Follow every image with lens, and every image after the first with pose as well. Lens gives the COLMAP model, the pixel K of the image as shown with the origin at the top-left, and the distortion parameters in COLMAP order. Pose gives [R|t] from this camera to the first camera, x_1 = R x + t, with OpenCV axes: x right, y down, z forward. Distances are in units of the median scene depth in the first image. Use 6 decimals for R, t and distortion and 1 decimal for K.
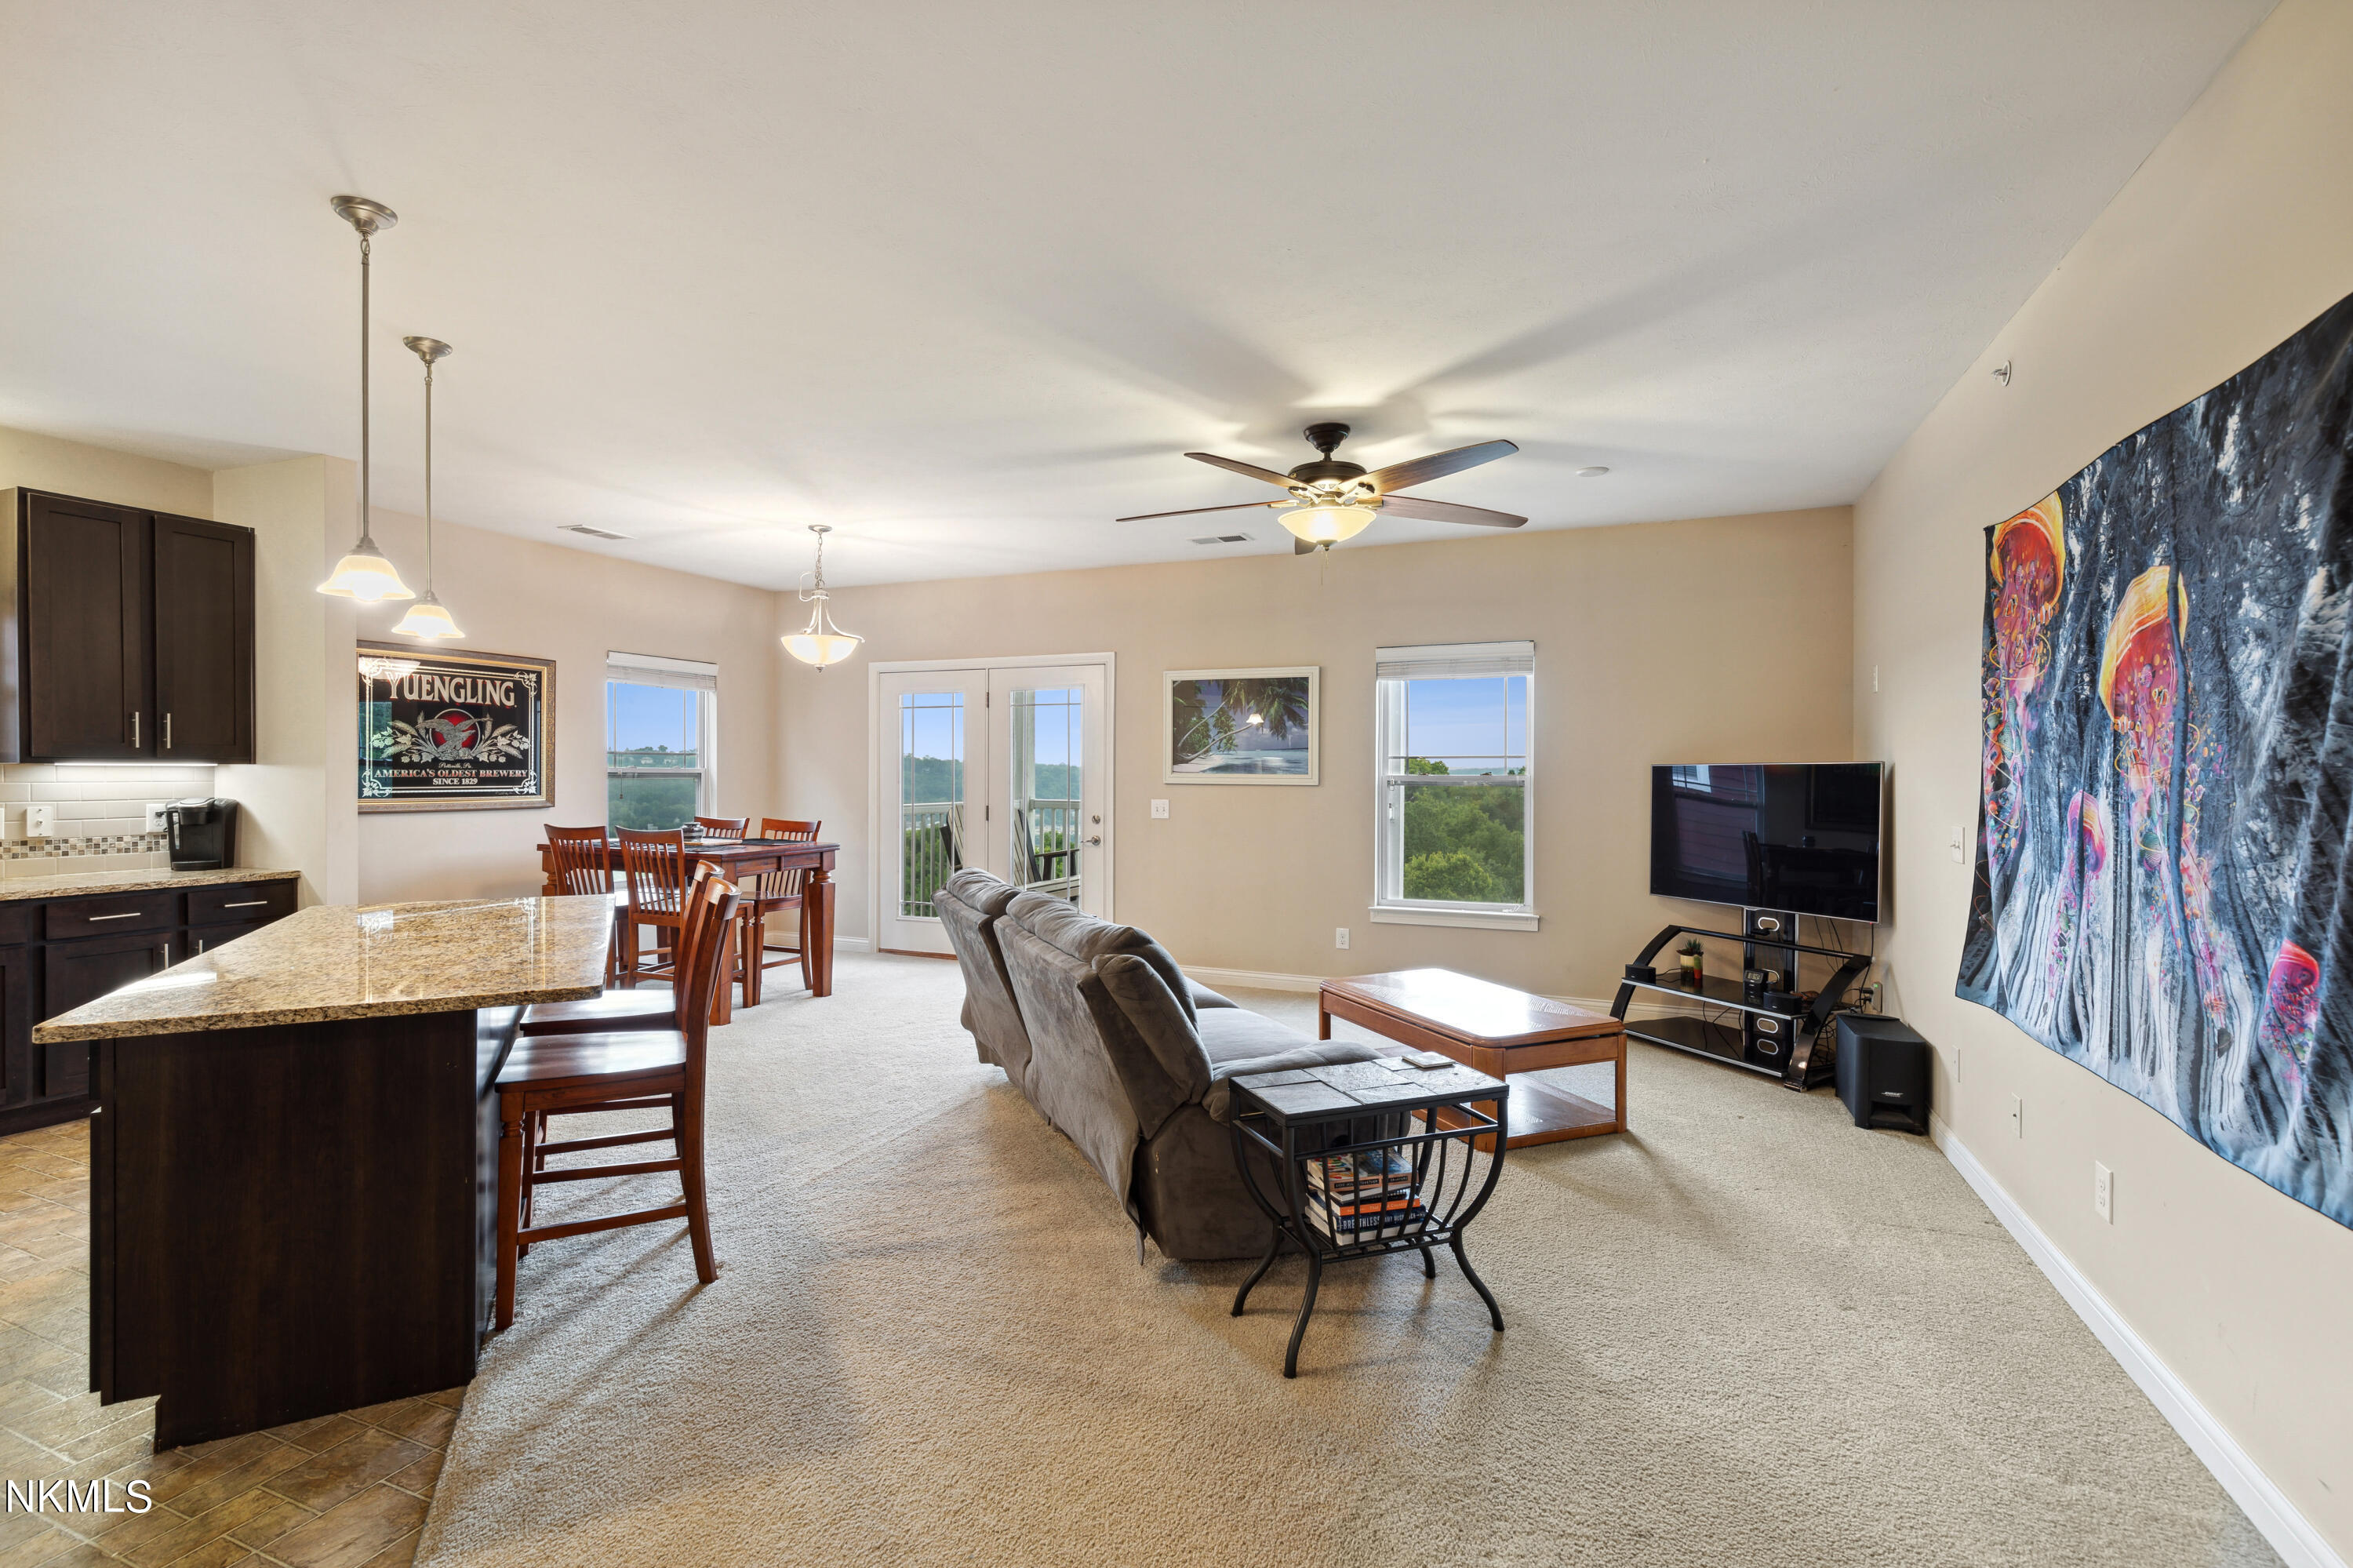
lens RADIAL K [[1072.2, 0, 1168.8], [0, 1072.2, 780.0], [0, 0, 1]] dist [0.007649, -0.000268]
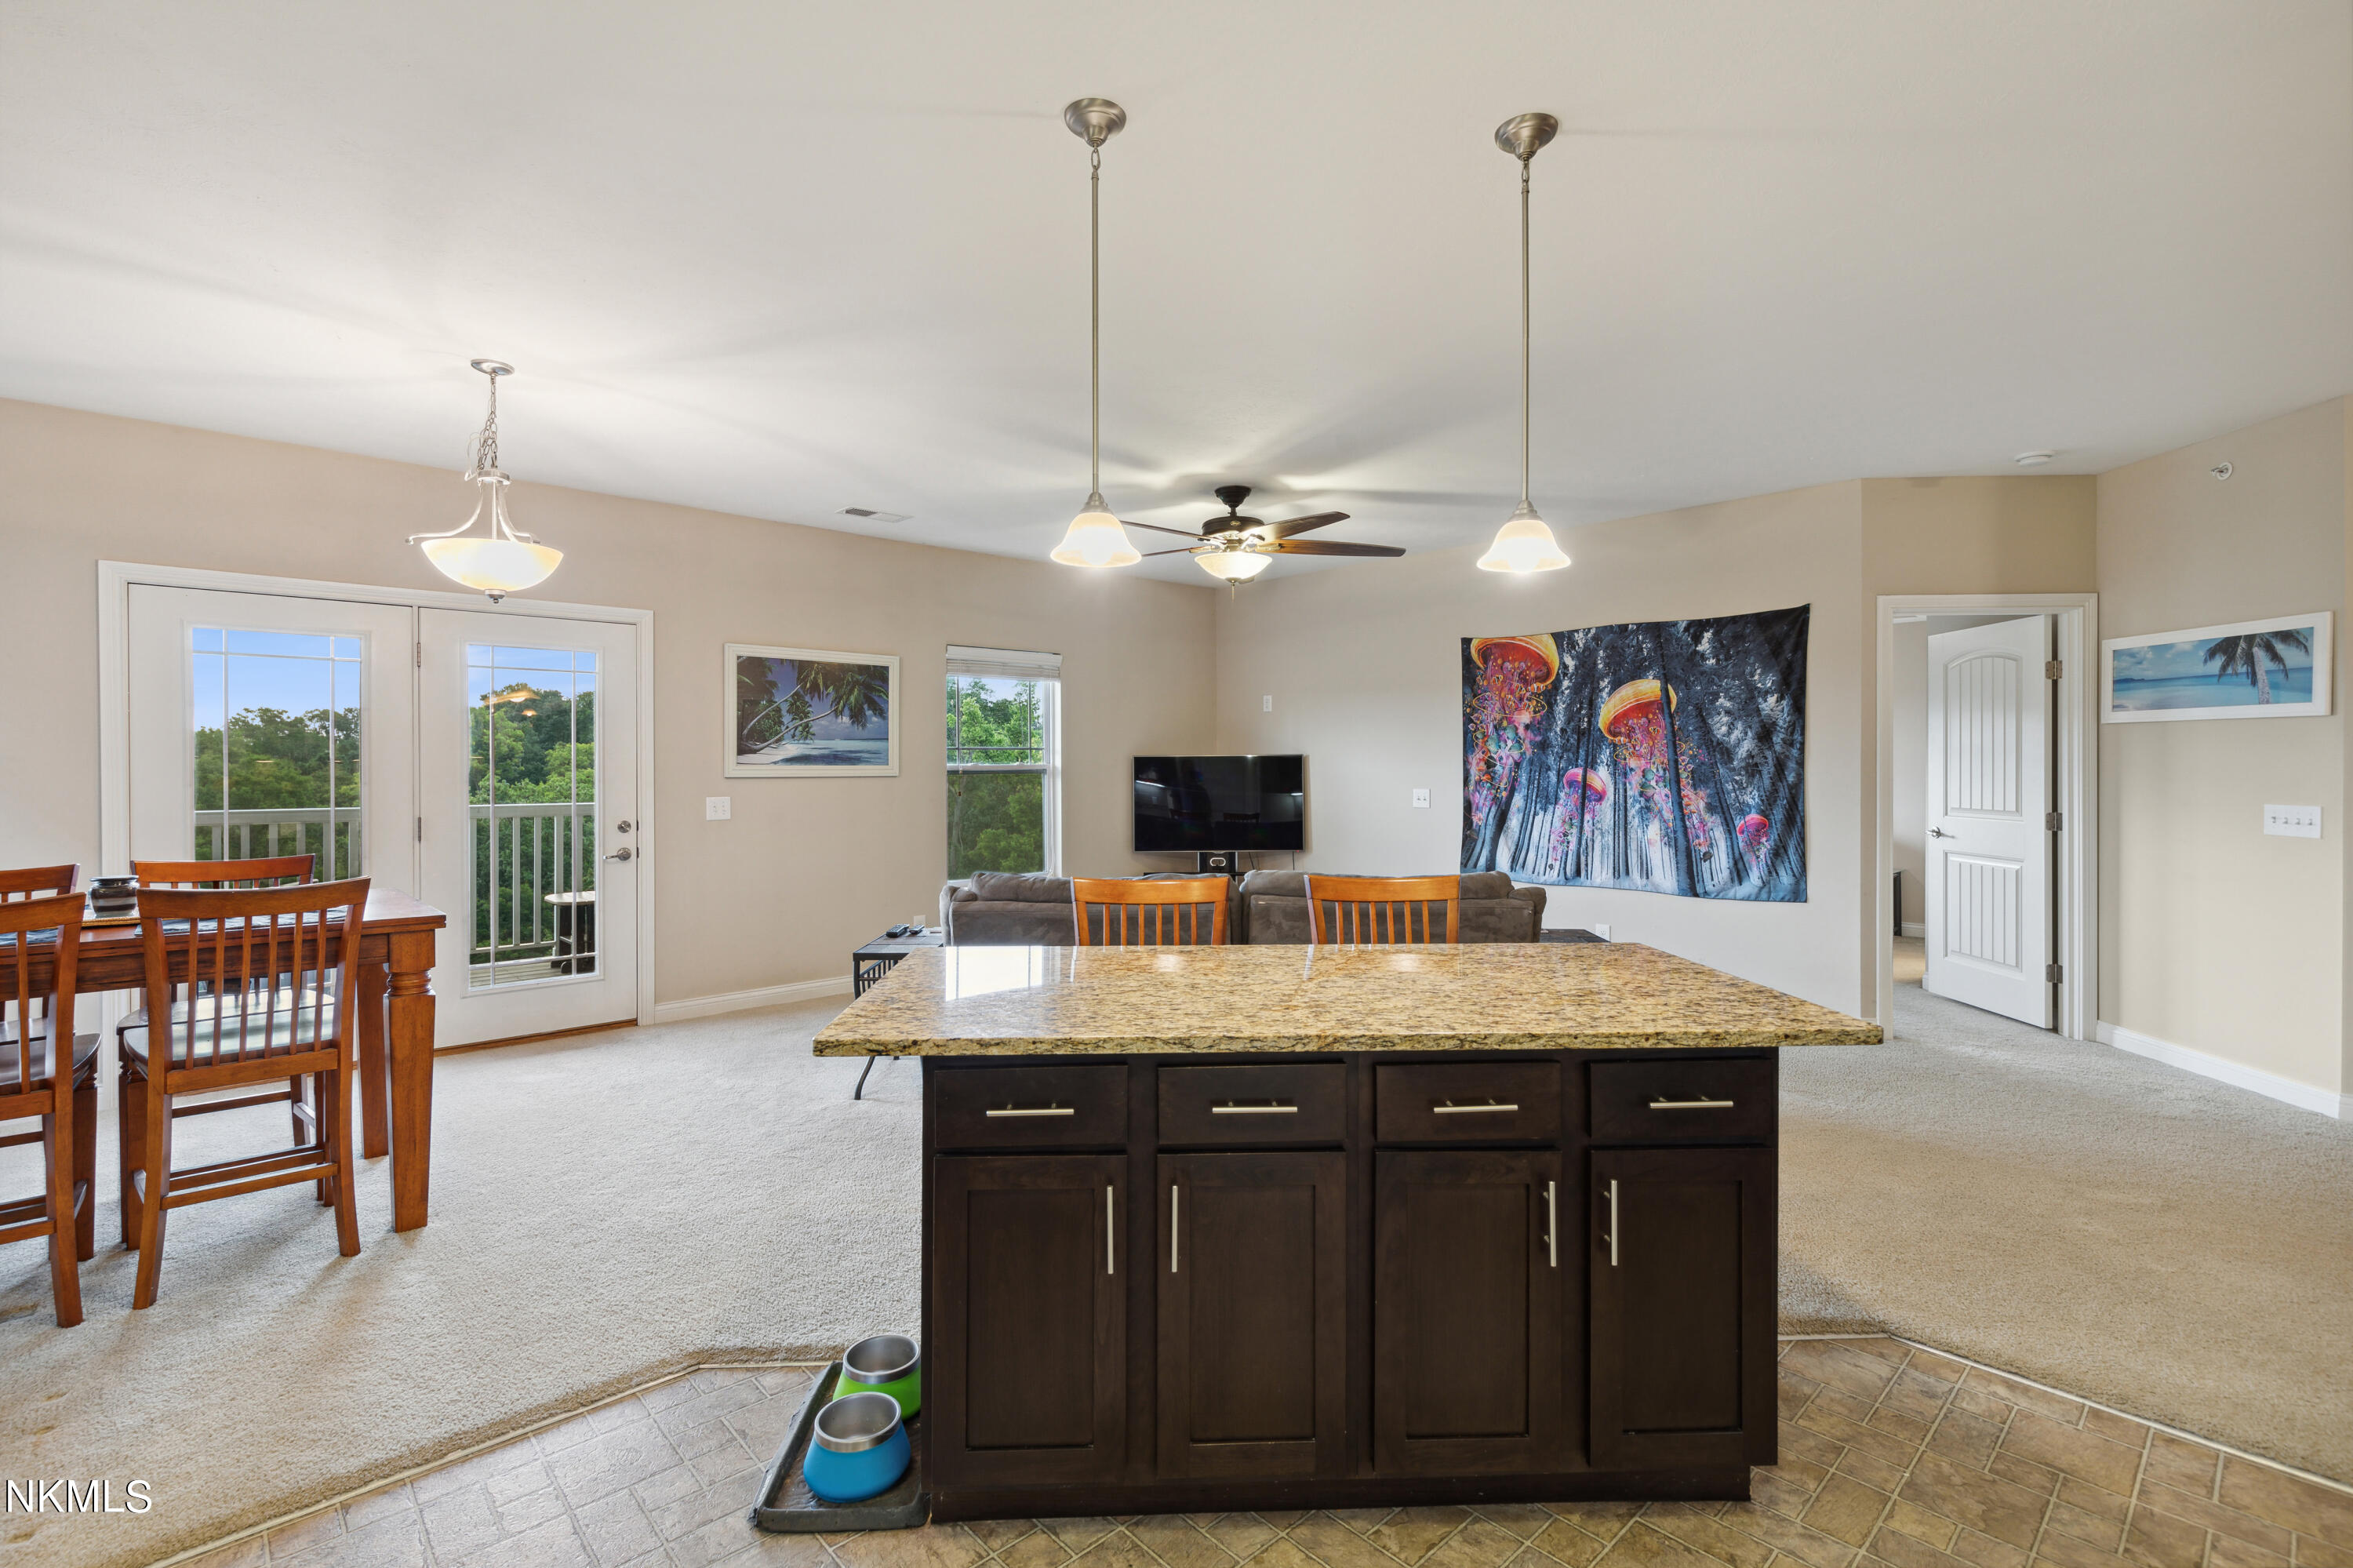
lens RADIAL K [[1062.3, 0, 1175.5], [0, 1062.3, 765.8], [0, 0, 1]] dist [0.007348, -0.001103]
pose [[0.403003, -0.007853, 0.915165, -0.769077], [0.011094, 0.999932, 0.003695, -0.006160], [-0.915131, 0.008664, 0.403063, 0.422041]]
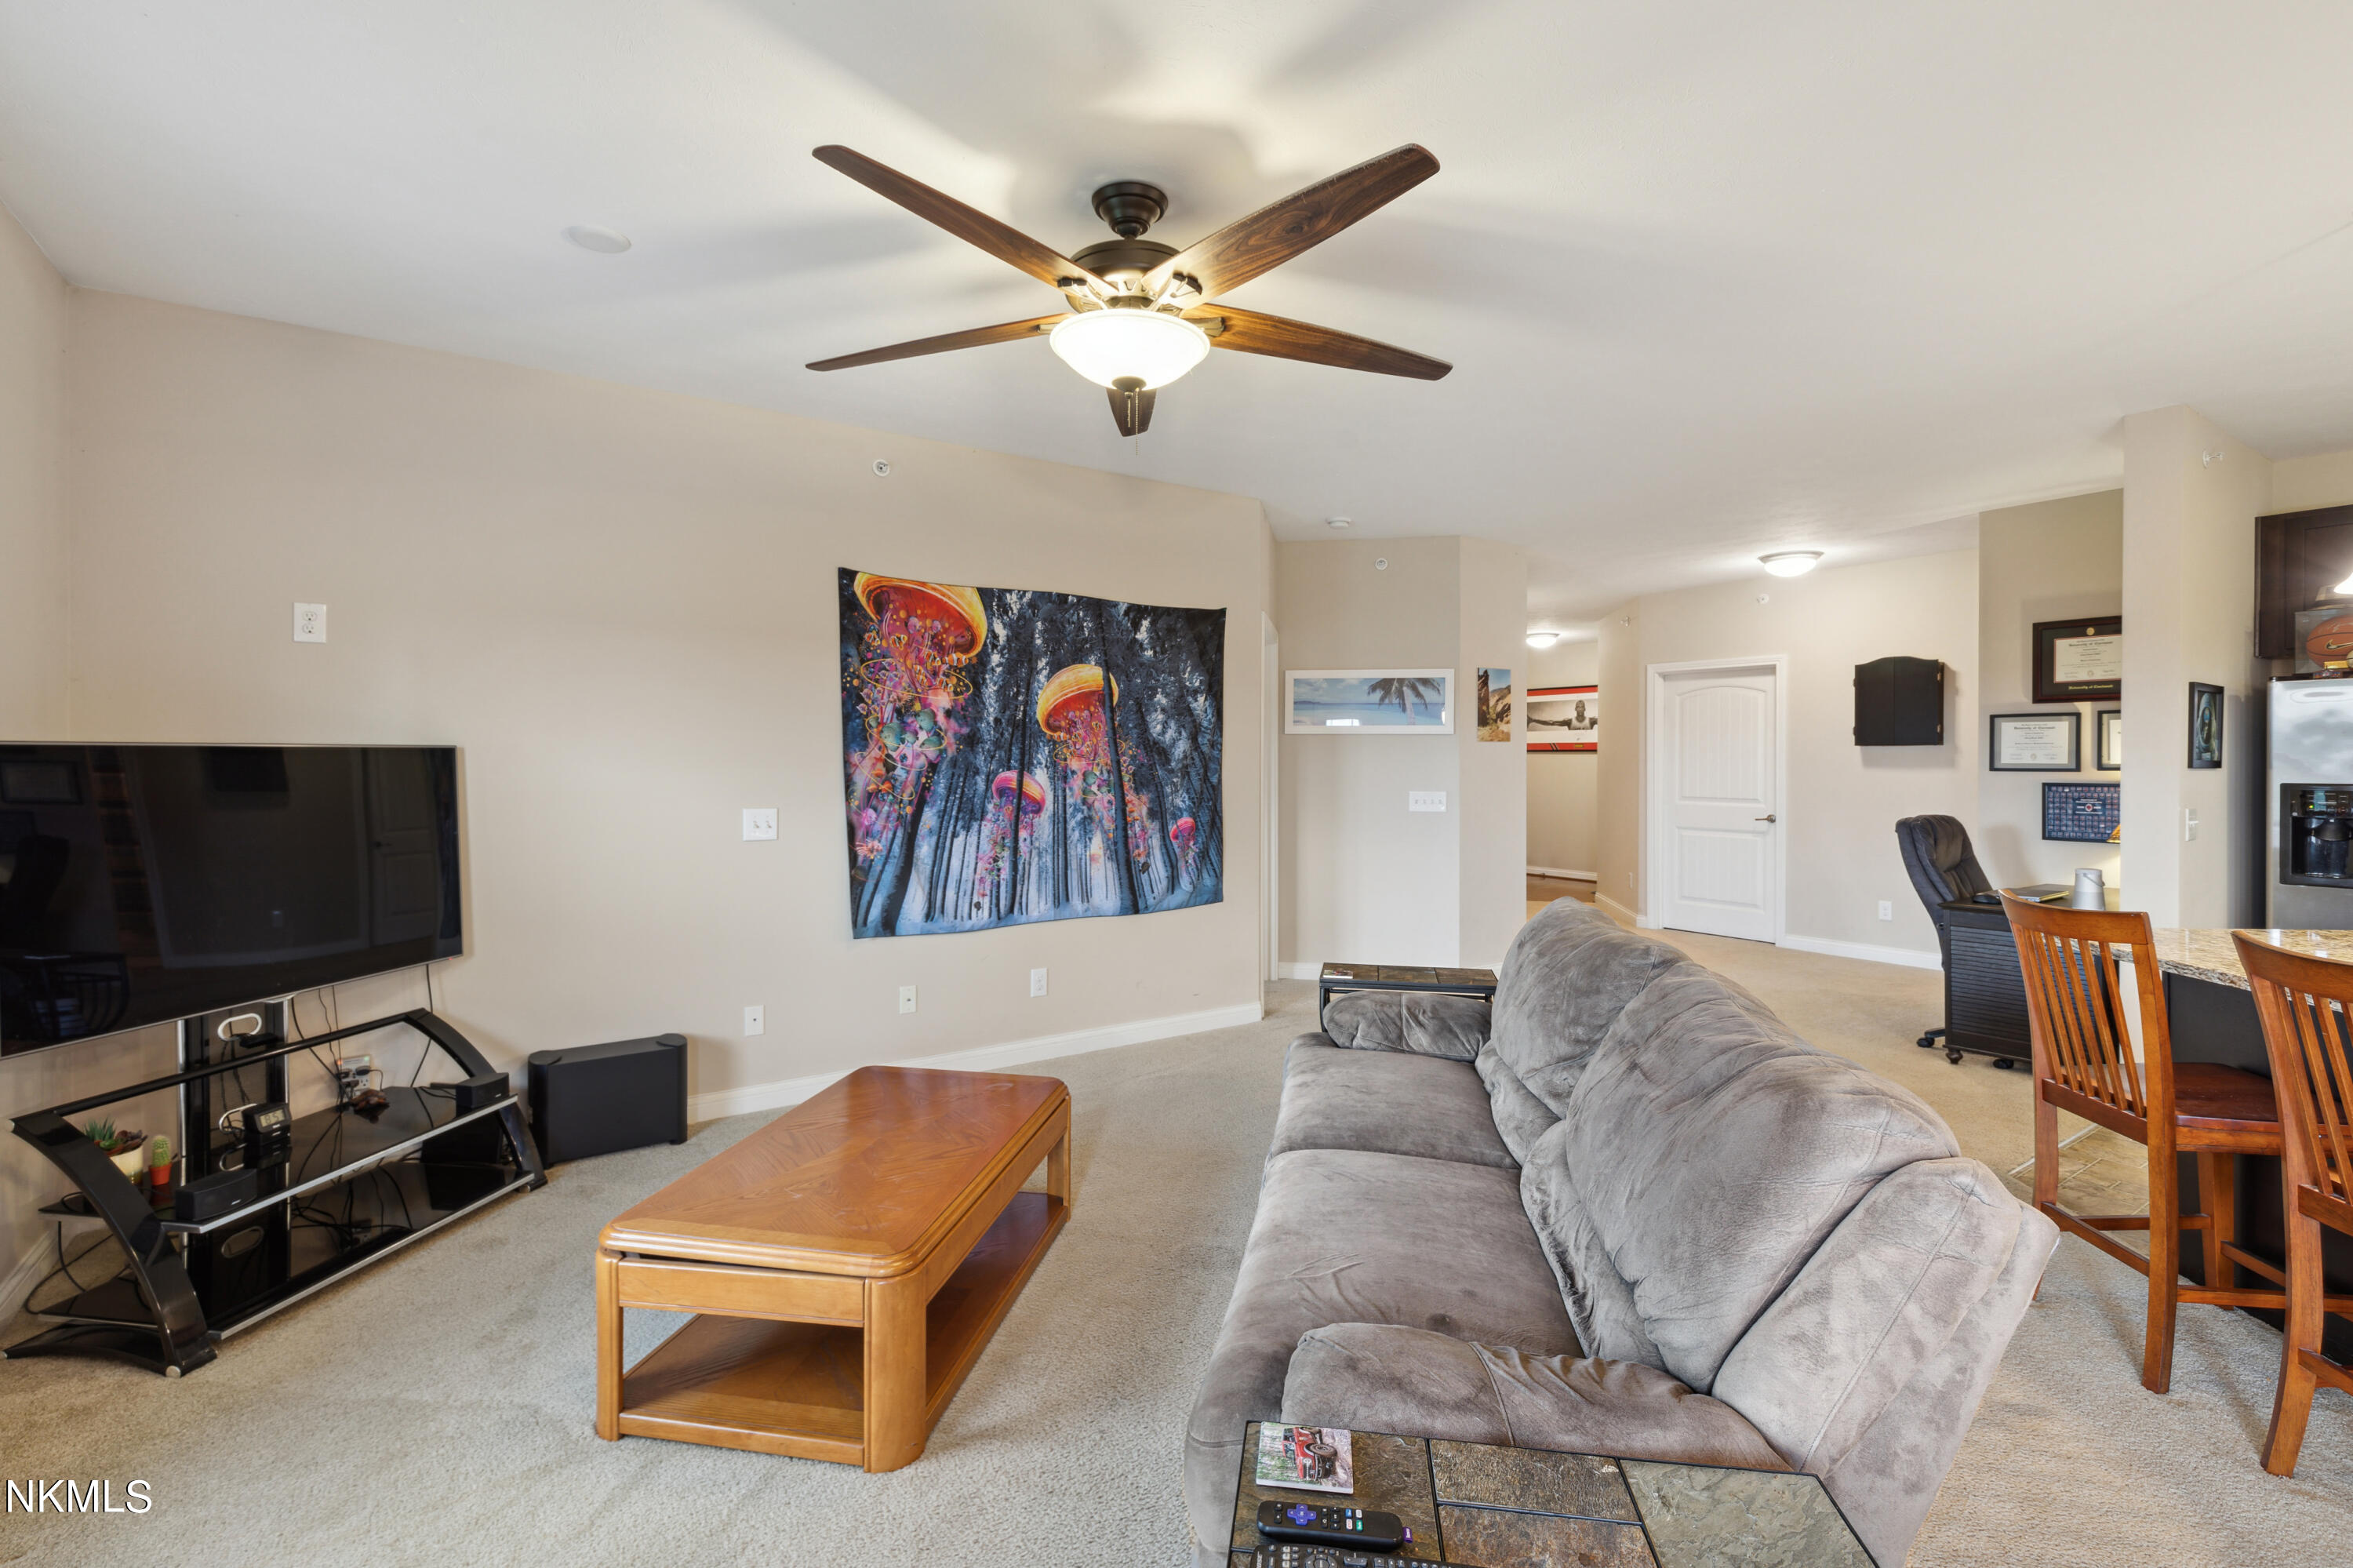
lens RADIAL K [[1062.3, 0, 1175.5], [0, 1062.3, 765.8], [0, 0, 1]] dist [0.007348, -0.001103]
pose [[-0.844995, -0.005421, 0.534747, -0.151496], [0.001607, 0.999918, 0.012677, -0.009695], [-0.534772, 0.011571, -0.844917, 1.126980]]
